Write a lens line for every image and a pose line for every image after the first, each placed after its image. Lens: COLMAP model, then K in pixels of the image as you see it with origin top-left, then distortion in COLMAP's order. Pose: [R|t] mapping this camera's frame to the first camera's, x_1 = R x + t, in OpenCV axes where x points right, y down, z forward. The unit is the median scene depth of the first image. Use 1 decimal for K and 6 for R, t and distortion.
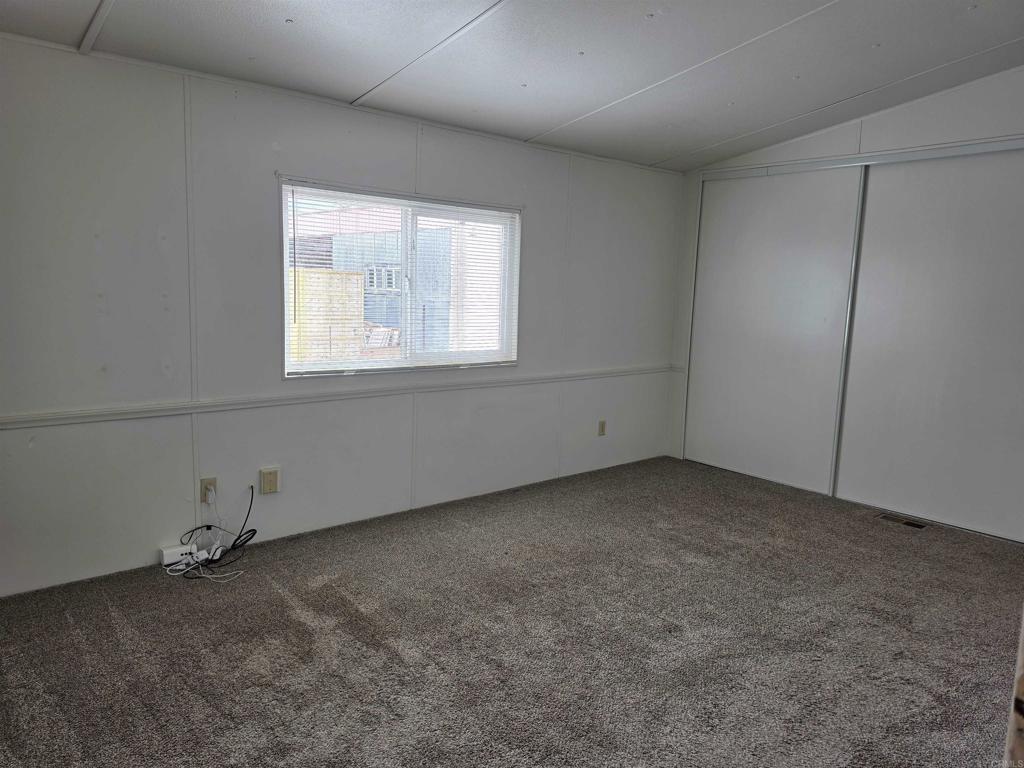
lens RADIAL K [[702.4, 0, 514.8], [0, 702.4, 384.4], [0, 0, 1]] dist [0.088982, -0.096564]
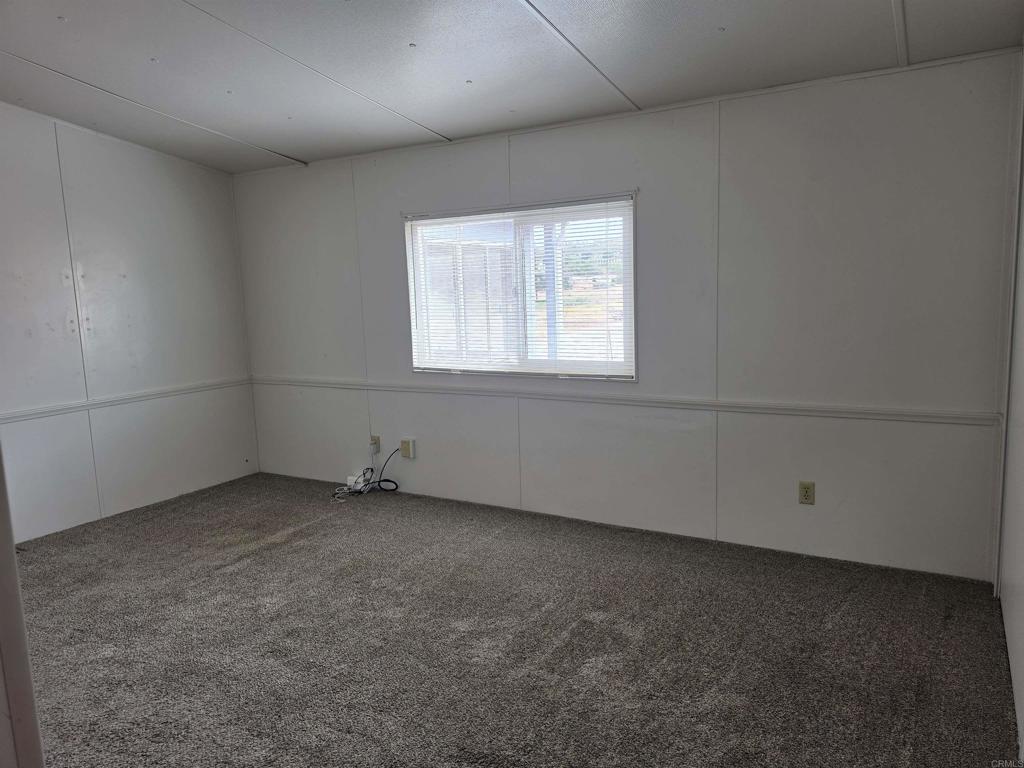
lens RADIAL K [[727.0, 0, 512.0], [0, 727.0, 384.0], [0, 0, 1]] dist [0.169101, -0.109507]
pose [[0.309818, 0.091159, -0.946416, 0.984650], [-0.083343, 0.994166, 0.068476, -0.091132], [0.947136, 0.057662, 0.315608, 0.744953]]
